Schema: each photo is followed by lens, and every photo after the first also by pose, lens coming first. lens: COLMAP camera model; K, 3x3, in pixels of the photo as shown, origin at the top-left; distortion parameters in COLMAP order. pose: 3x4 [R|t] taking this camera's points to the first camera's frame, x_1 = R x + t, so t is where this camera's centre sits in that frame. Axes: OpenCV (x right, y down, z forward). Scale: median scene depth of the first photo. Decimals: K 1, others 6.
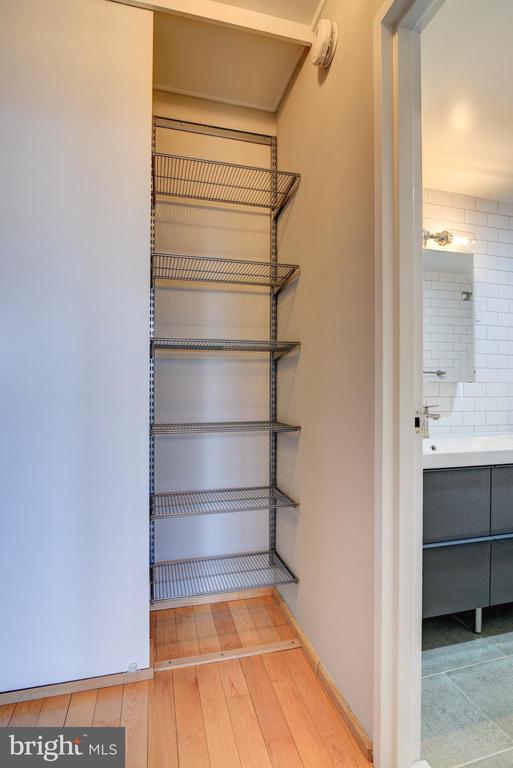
lens RADIAL K [[385.8, 0, 256.5], [0, 385.8, 384.0], [0, 0, 1]] dist [-0.023209, -0.000264]
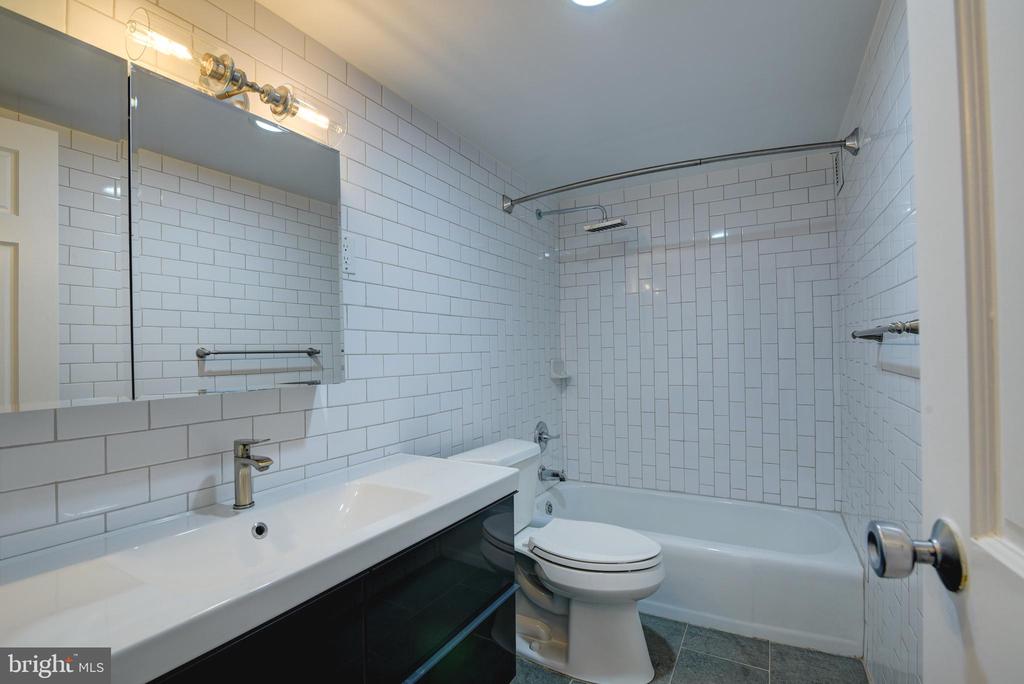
lens RADIAL K [[465.9, 0, 514.4], [0, 465.9, 350.3], [0, 0, 1]] dist [-0.016520, 0.000320]
pose [[0.691616, -0.013383, 0.722141, 0.248048], [0.016540, 0.999860, 0.002689, -0.048379], [-0.722076, 0.010084, 0.691740, 0.345128]]
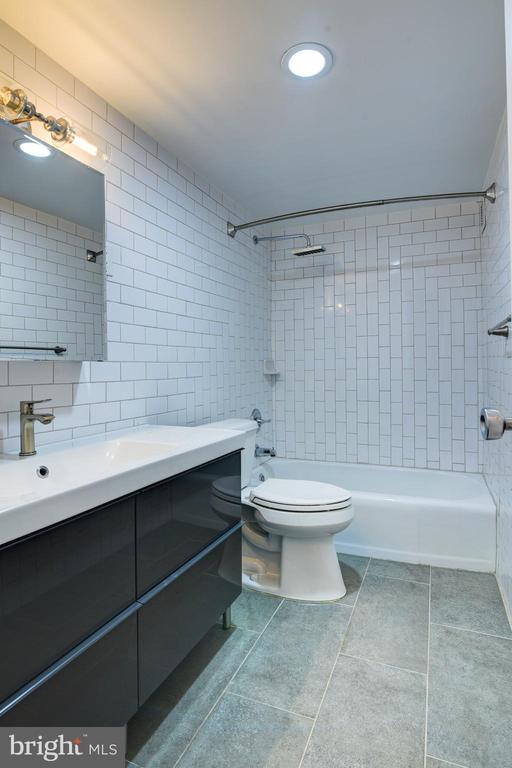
lens RADIAL K [[402.8, 0, 273.7], [0, 402.8, 364.6], [0, 0, 1]] dist [-0.011299, -0.000208]
pose [[0.599005, -0.007328, 0.800711, 0.165298], [0.006942, 0.999968, 0.003958, 0.000853], [-0.800715, 0.003187, 0.599037, 0.314943]]
